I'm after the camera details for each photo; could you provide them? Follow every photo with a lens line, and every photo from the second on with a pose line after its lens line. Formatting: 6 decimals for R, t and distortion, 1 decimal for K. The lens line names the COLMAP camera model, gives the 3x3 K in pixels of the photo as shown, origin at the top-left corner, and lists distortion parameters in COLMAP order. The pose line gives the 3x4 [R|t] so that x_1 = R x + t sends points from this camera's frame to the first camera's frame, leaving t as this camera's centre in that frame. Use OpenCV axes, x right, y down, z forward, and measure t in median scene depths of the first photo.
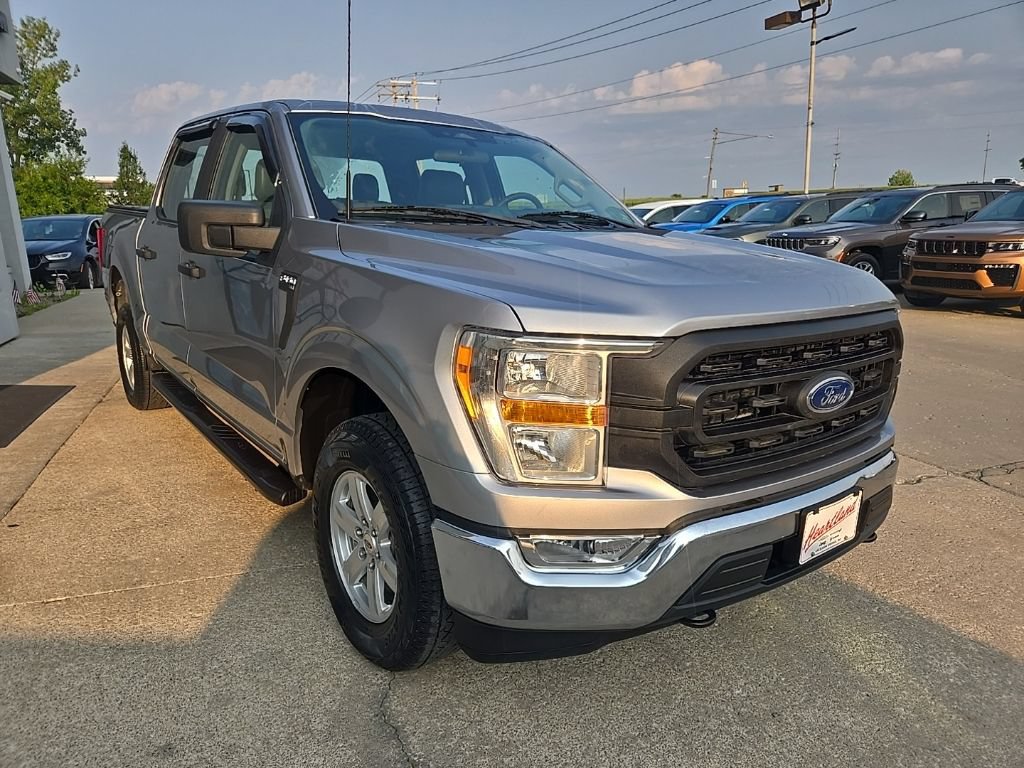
lens RADIAL K [[690.7, 0, 511.0], [0, 690.7, 386.7], [0, 0, 1]] dist [0.073222, -0.058313]
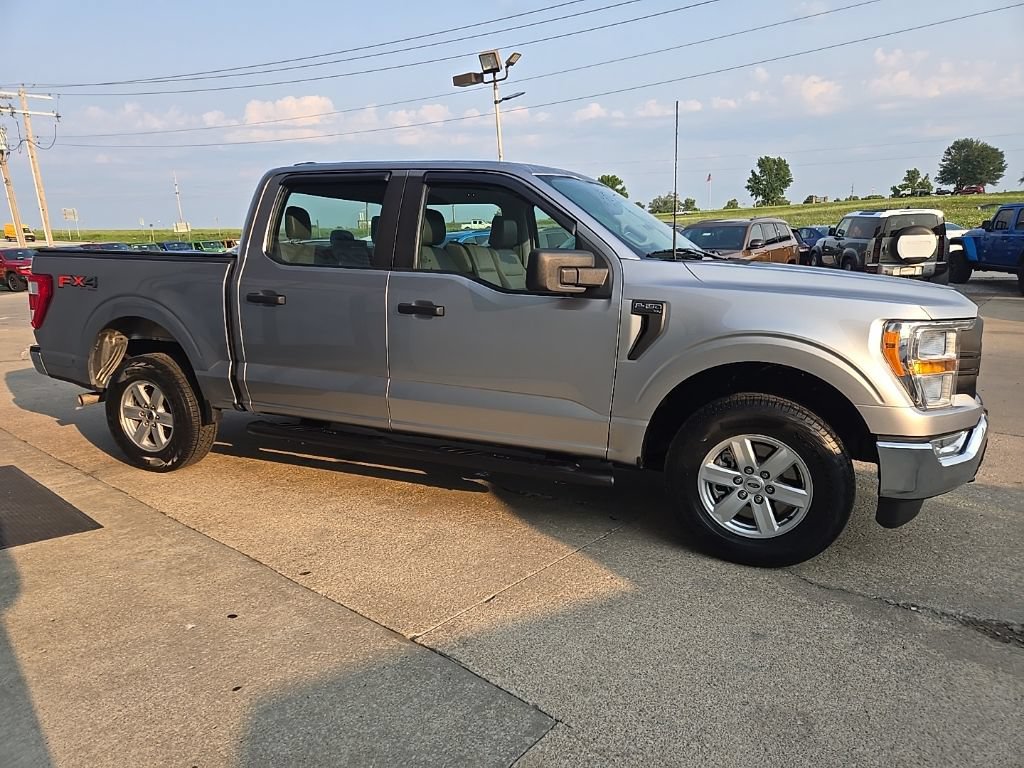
lens RADIAL K [[682.8, 0, 511.2], [0, 682.8, 389.1], [0, 0, 1]] dist [0.067279, -0.045032]
pose [[0.875303, -0.113954, 0.469958, -1.151985], [0.130607, 0.991430, -0.002860, -0.026353], [-0.465604, 0.063883, 0.882684, -0.021003]]
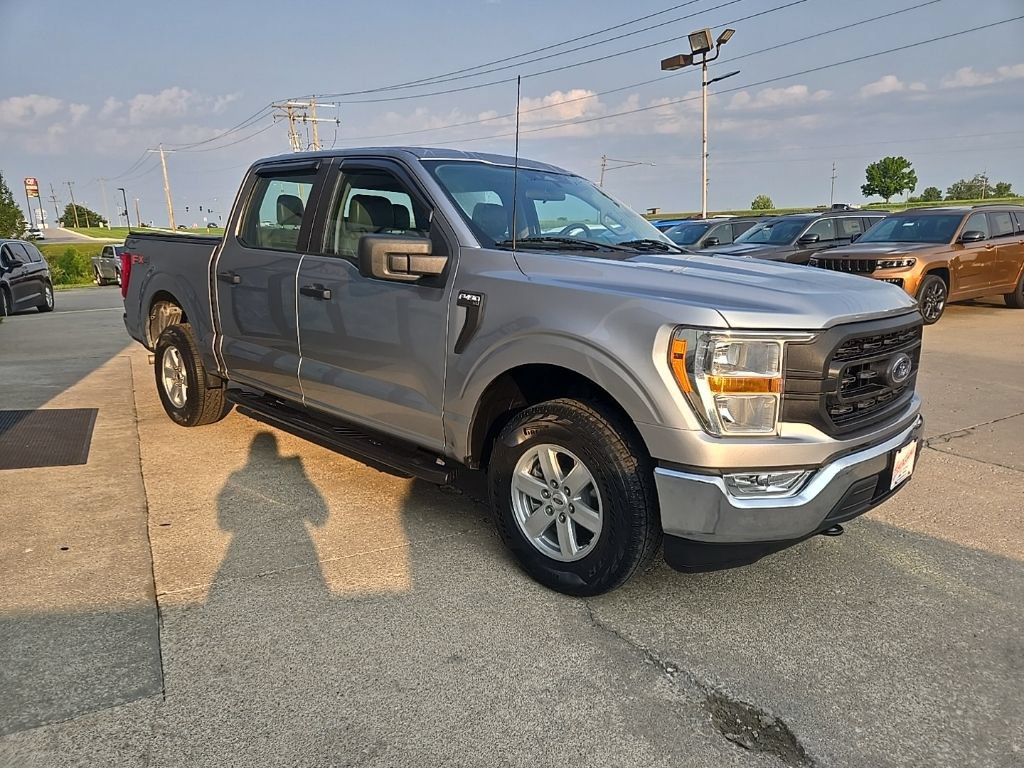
lens RADIAL K [[687.9, 0, 512.0], [0, 687.9, 384.0], [0, 0, 1]] dist [0.074952, -0.060770]
pose [[0.987935, -0.035643, 0.150710, -0.426250], [0.040307, 0.998795, -0.028008, 0.038475], [-0.149530, 0.033745, 0.988181, -0.225505]]
